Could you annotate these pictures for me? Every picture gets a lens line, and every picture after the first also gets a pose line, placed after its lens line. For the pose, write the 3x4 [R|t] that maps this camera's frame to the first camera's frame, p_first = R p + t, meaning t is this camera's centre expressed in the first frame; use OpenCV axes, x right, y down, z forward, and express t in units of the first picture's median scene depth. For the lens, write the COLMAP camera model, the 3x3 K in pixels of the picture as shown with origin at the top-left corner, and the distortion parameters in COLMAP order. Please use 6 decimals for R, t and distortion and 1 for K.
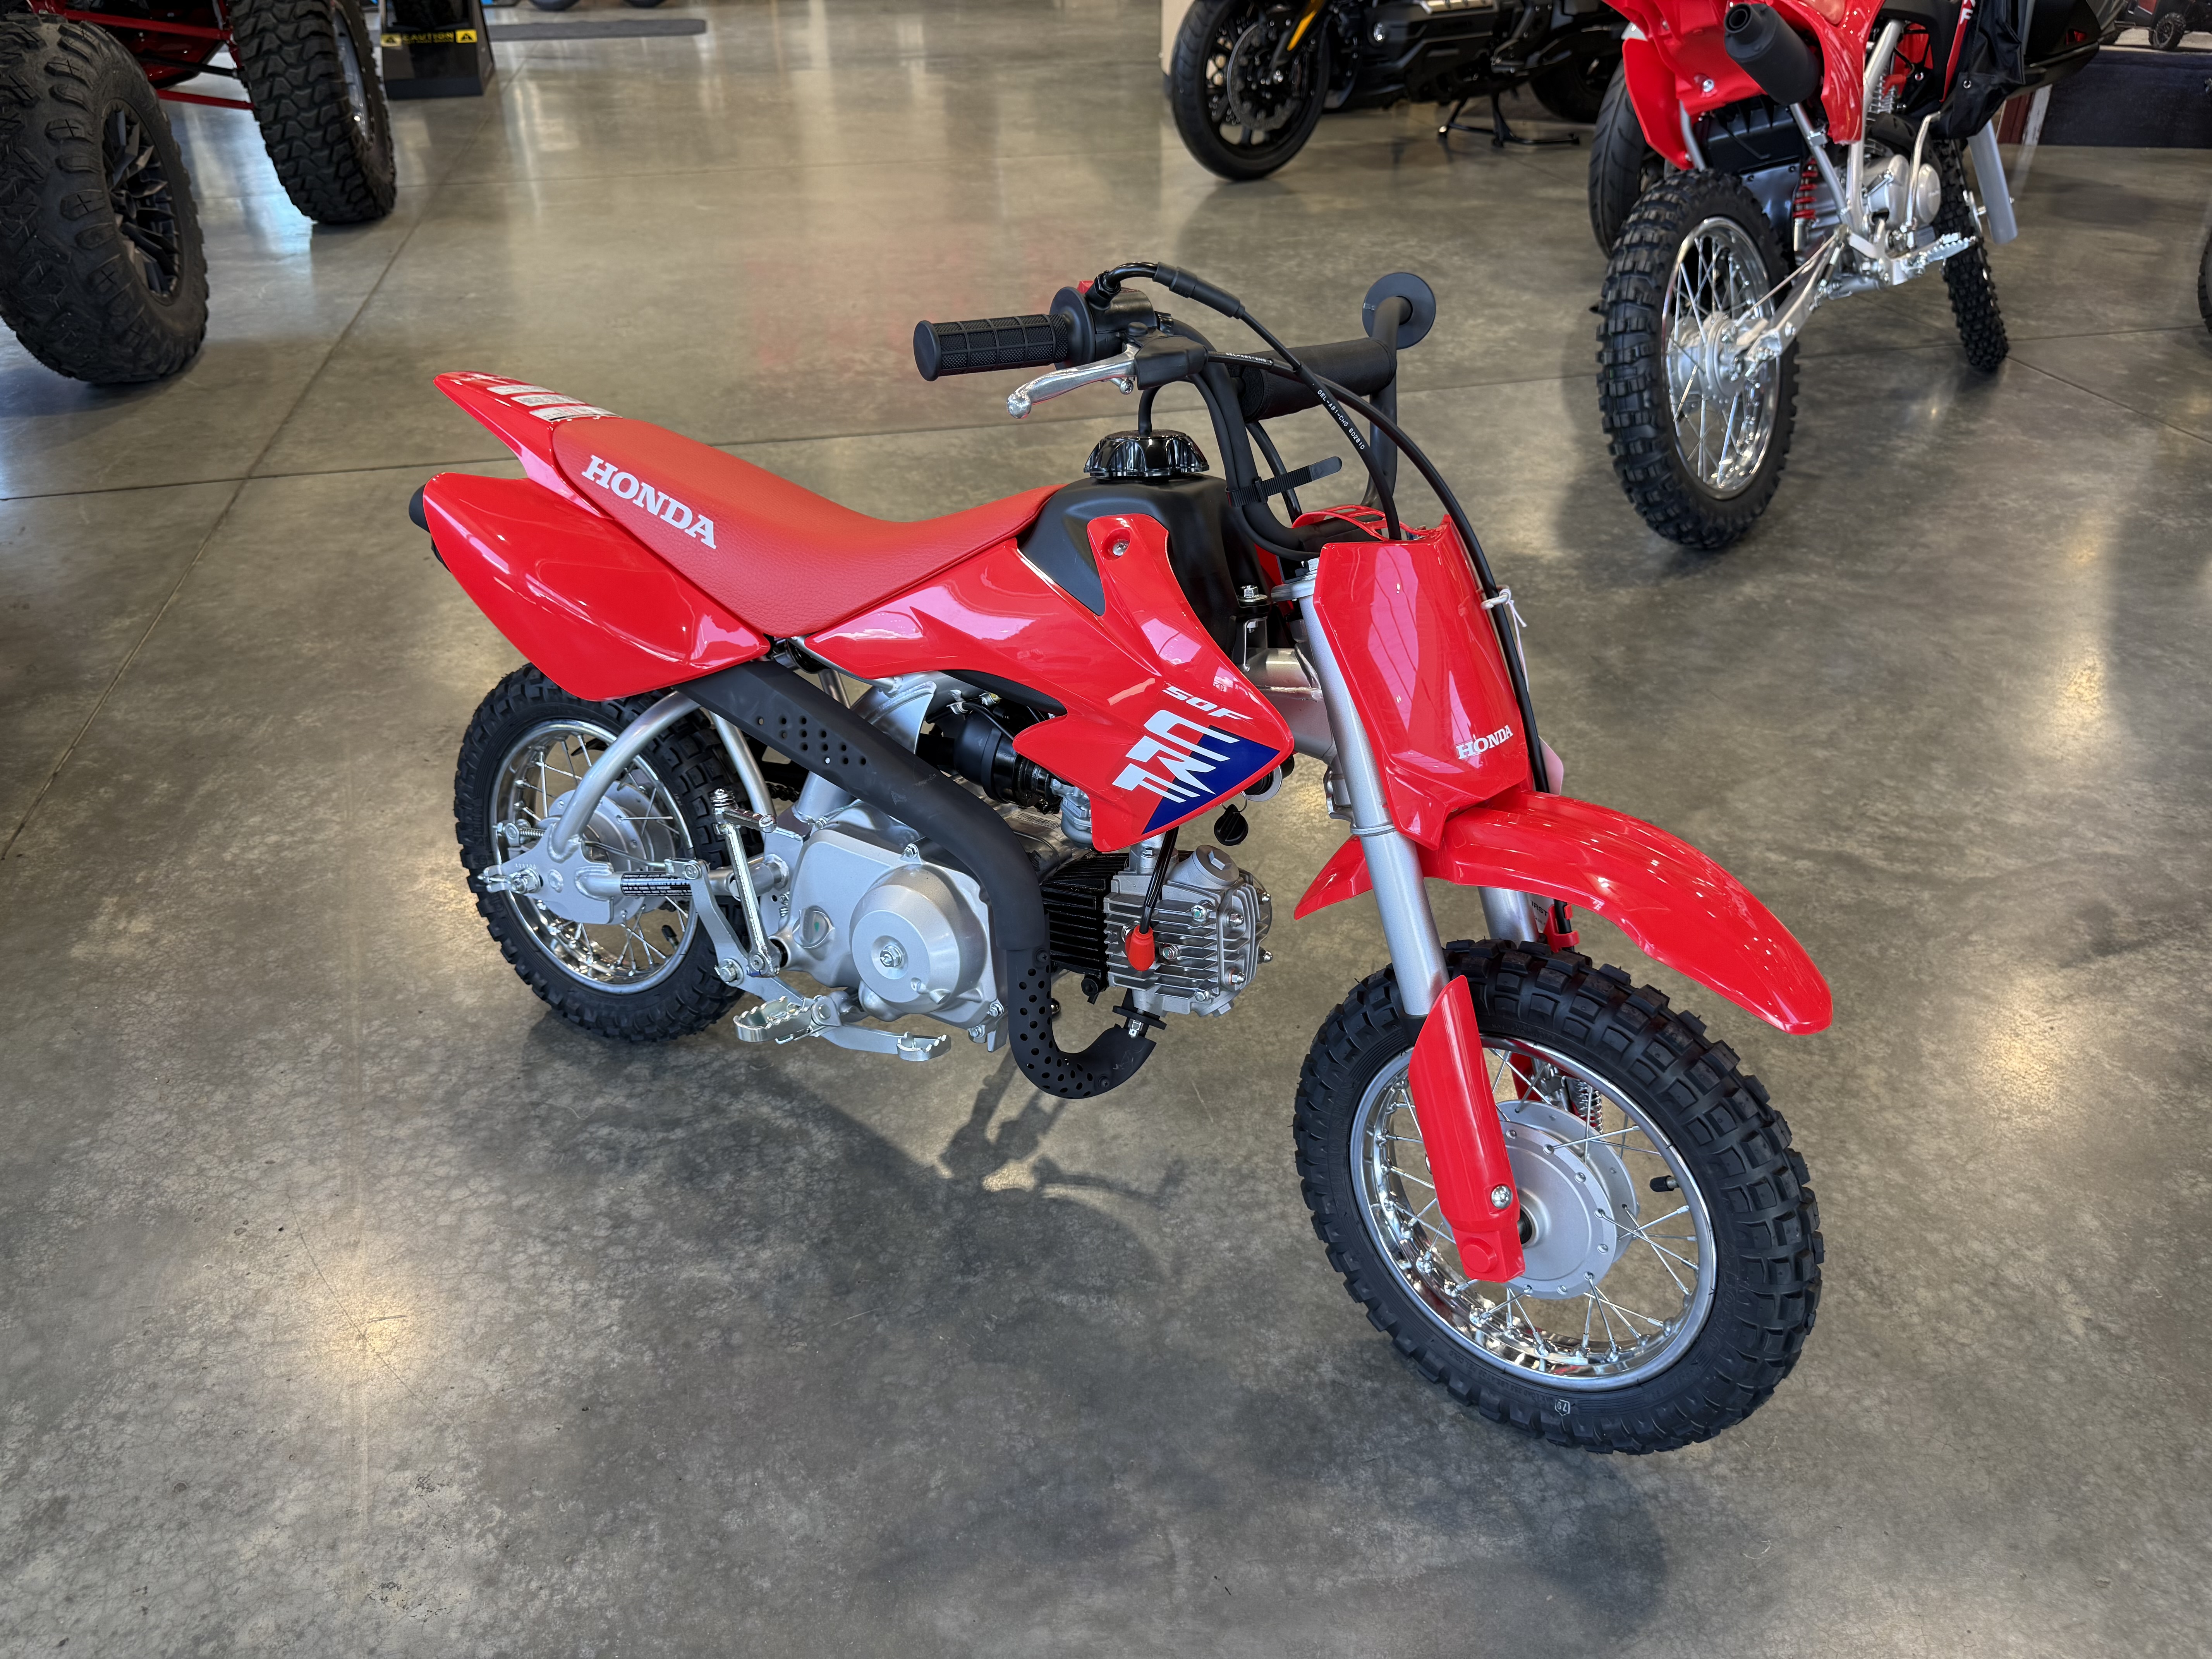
lens RADIAL K [[1604.6, 0, 1096.8], [0, 1604.6, 810.6], [0, 0, 1]] dist [0.075769, -0.150425]
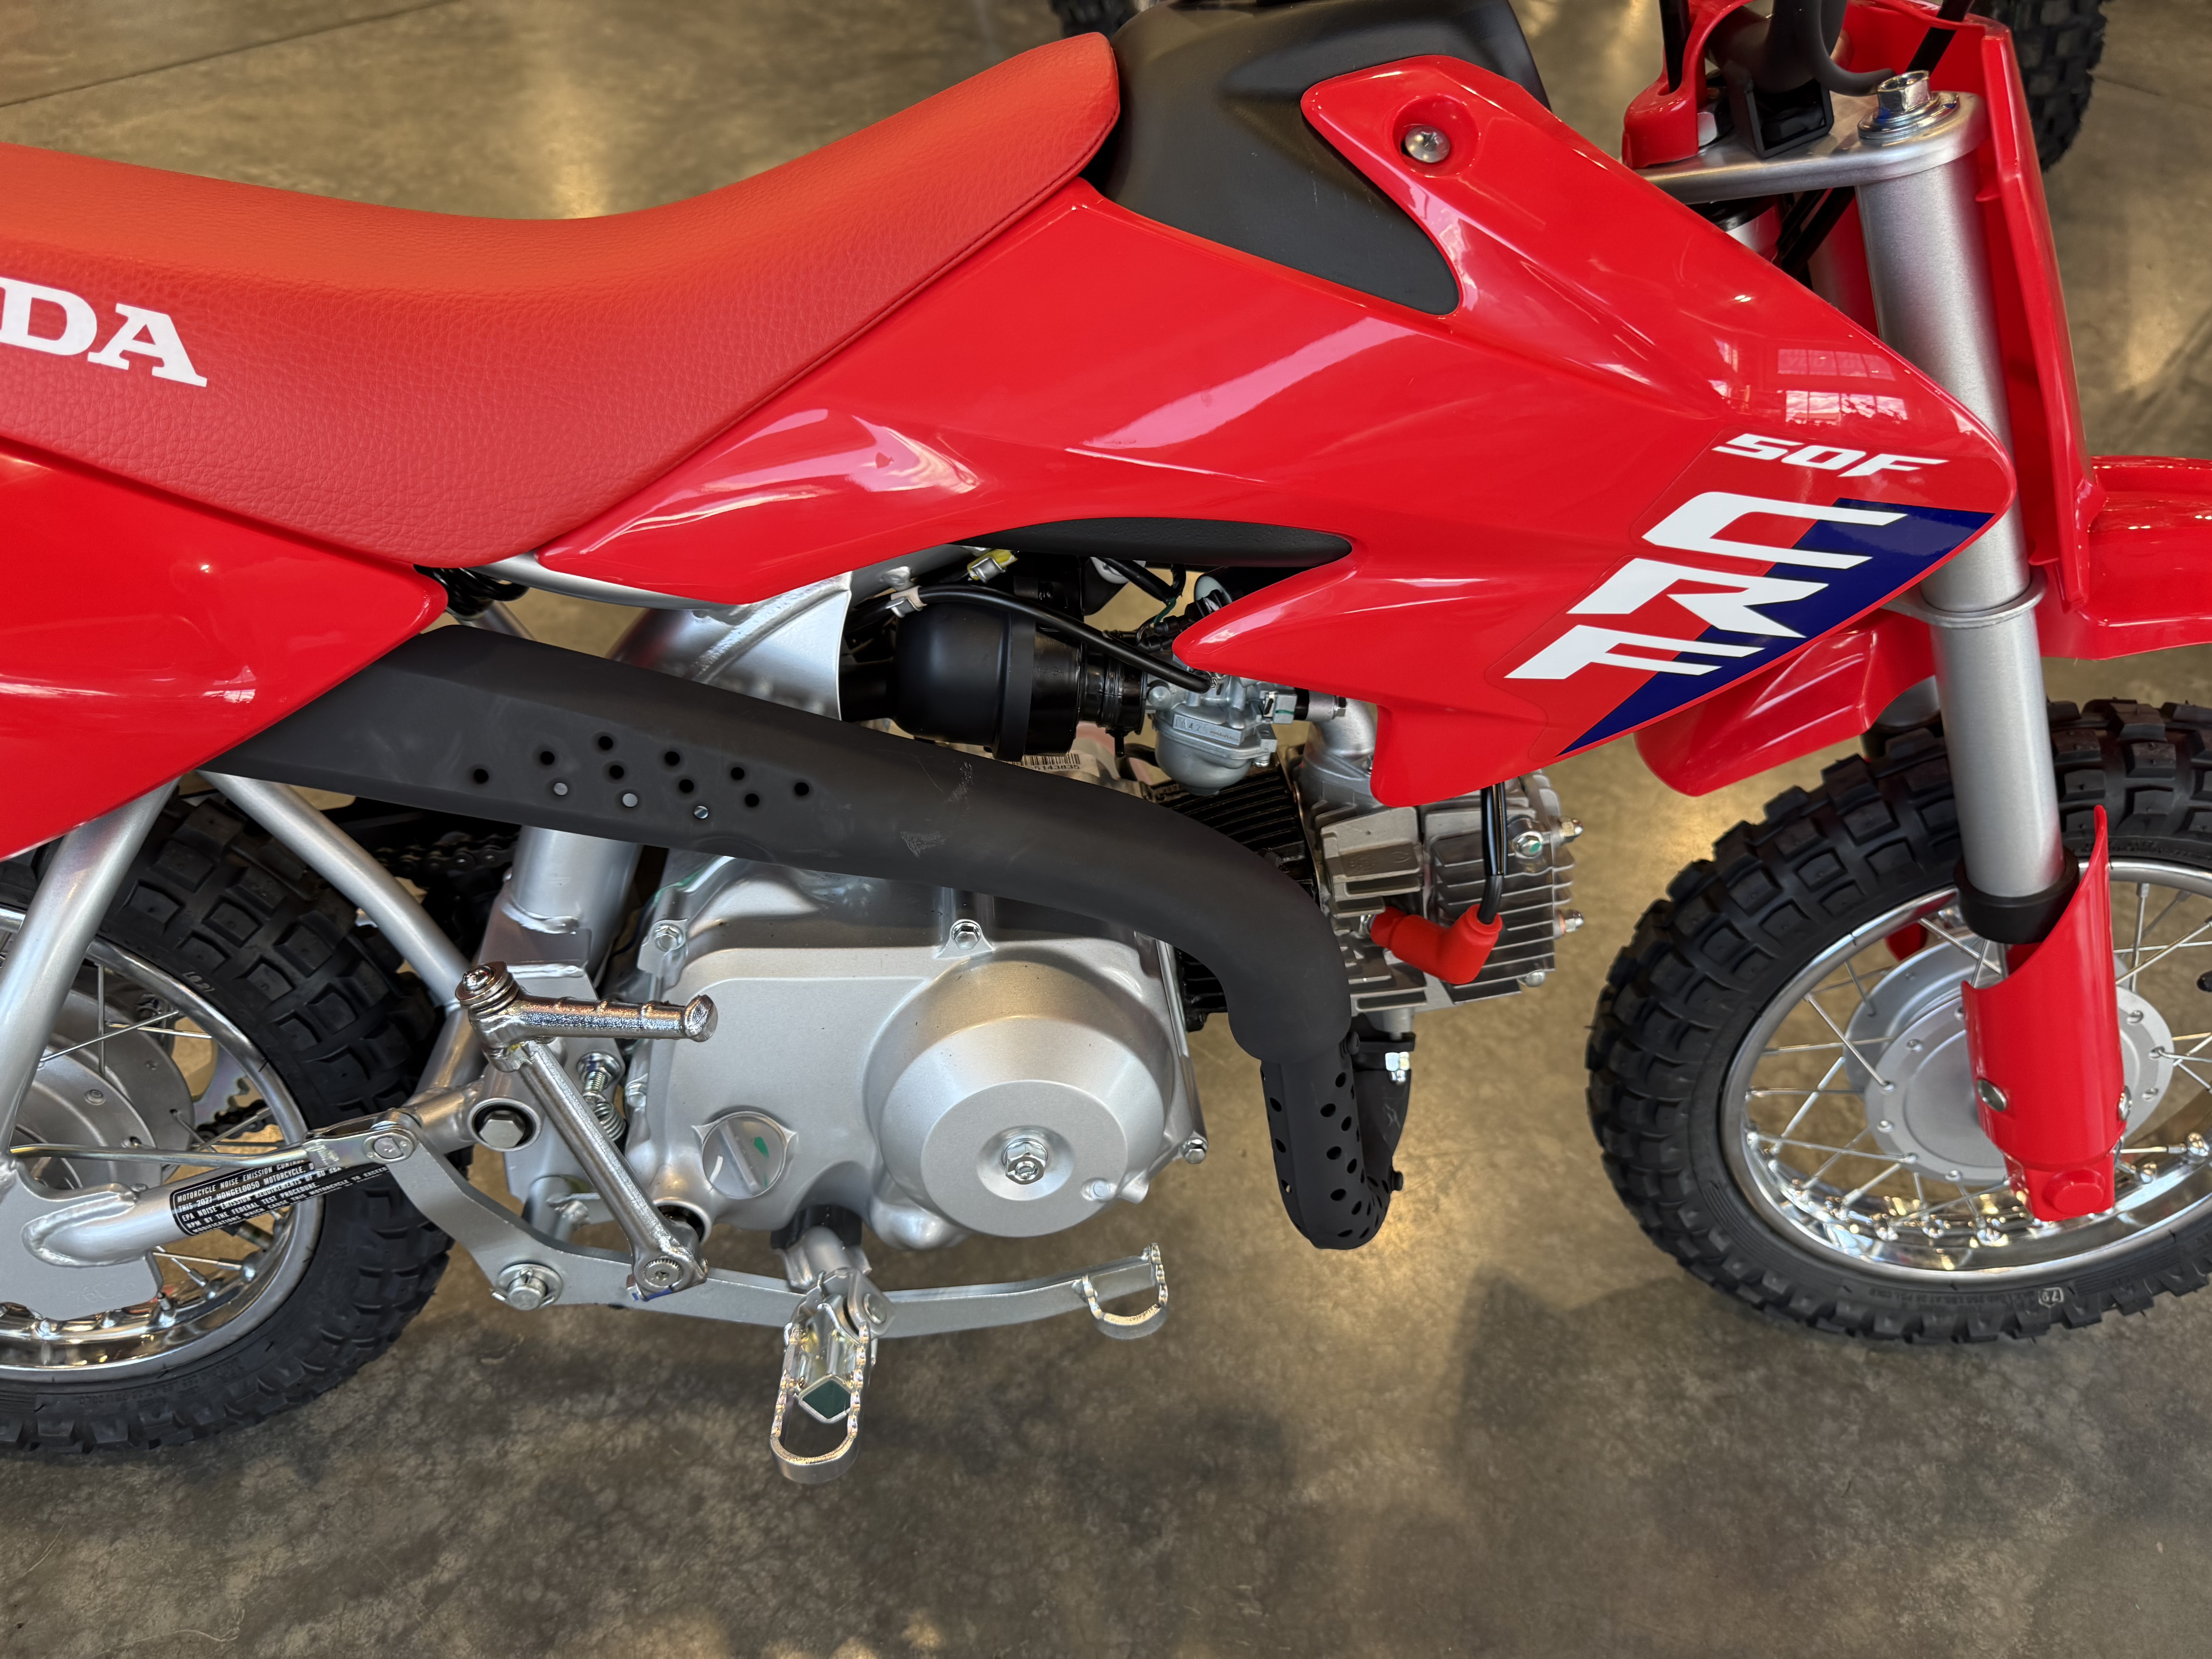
lens RADIAL K [[1625.5, 0, 1100.2], [0, 1625.5, 848.7], [0, 0, 1]] dist [-0.007157, -0.005527]
pose [[0.818062, -0.367046, 0.442777, -0.277848], [0.257544, 0.922159, 0.288606, -0.121061], [-0.514243, -0.122064, 0.848914, 0.576443]]
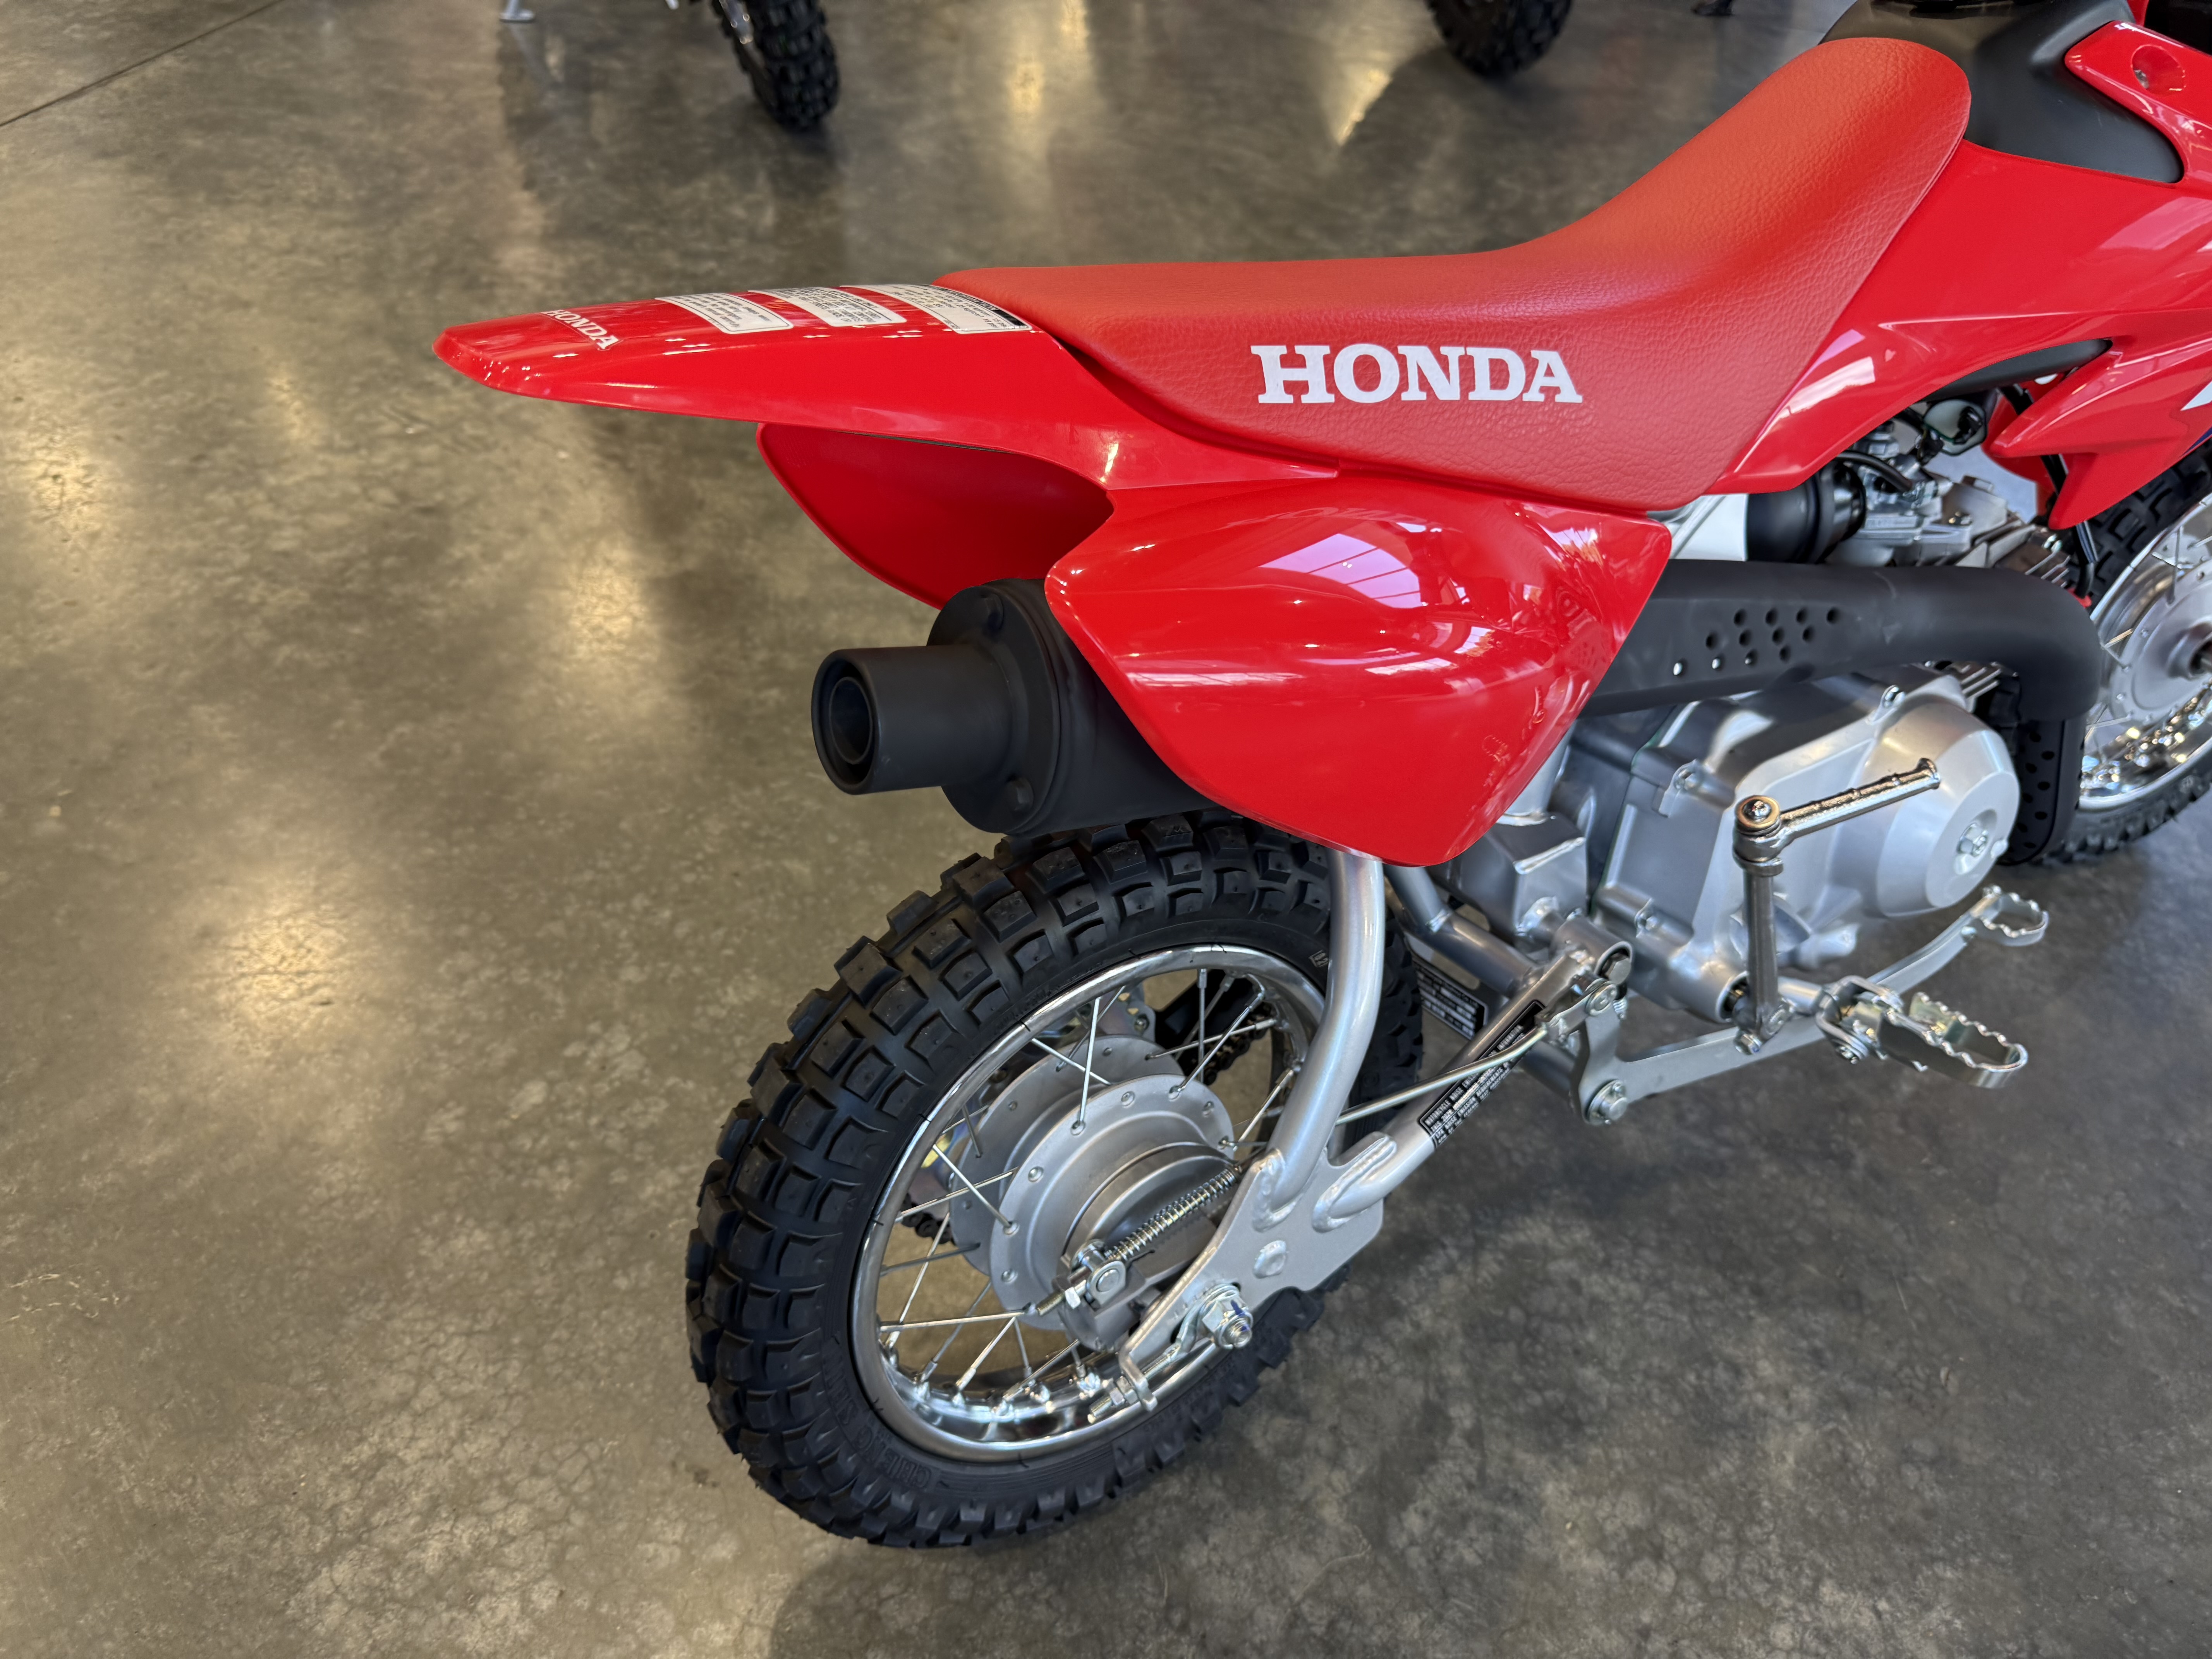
lens RADIAL K [[1594.3, 0, 1109.4], [0, 1594.3, 827.1], [0, 0, 1]] dist [0.164524, -0.290442]
pose [[0.429815, -0.582929, 0.689531, -0.706184], [0.413262, 0.805993, 0.423781, -0.325718], [-0.802791, 0.102810, 0.587330, 0.864849]]
